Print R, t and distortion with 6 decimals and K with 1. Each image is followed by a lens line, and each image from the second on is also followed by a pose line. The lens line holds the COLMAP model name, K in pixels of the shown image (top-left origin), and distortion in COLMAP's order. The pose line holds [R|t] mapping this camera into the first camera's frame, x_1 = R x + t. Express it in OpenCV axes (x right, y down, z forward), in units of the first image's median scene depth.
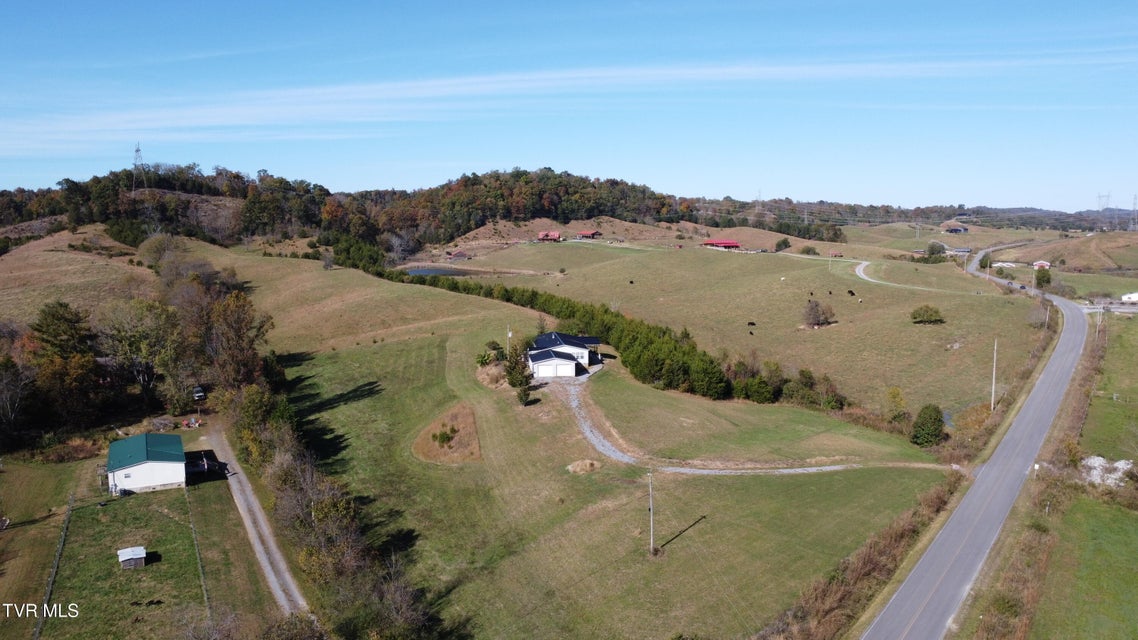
lens RADIAL K [[848.4, 0, 567.7], [0, 848.4, 314.8], [0, 0, 1]] dist [-0.143137, 0.207315]
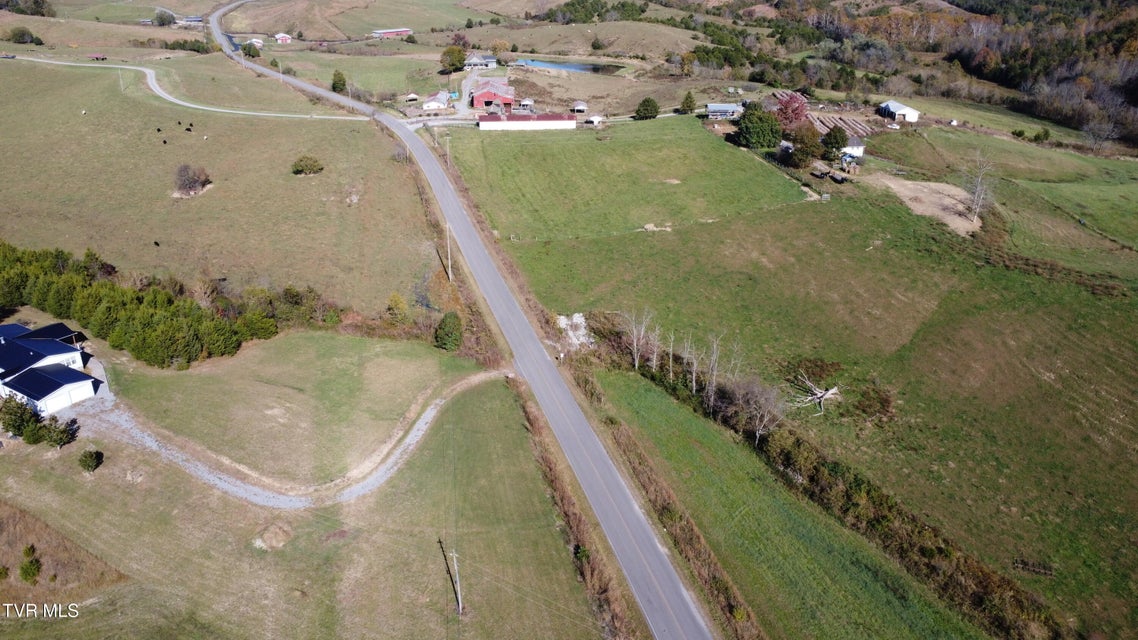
lens RADIAL K [[848.4, 0, 566.0], [0, 848.4, 313.9], [0, 0, 1]] dist [-0.143137, 0.207315]
pose [[0.626593, -0.302631, 0.718189, -0.420590], [0.077250, 0.941107, 0.329167, -0.376024], [-0.775509, -0.150774, 0.613069, 0.279764]]
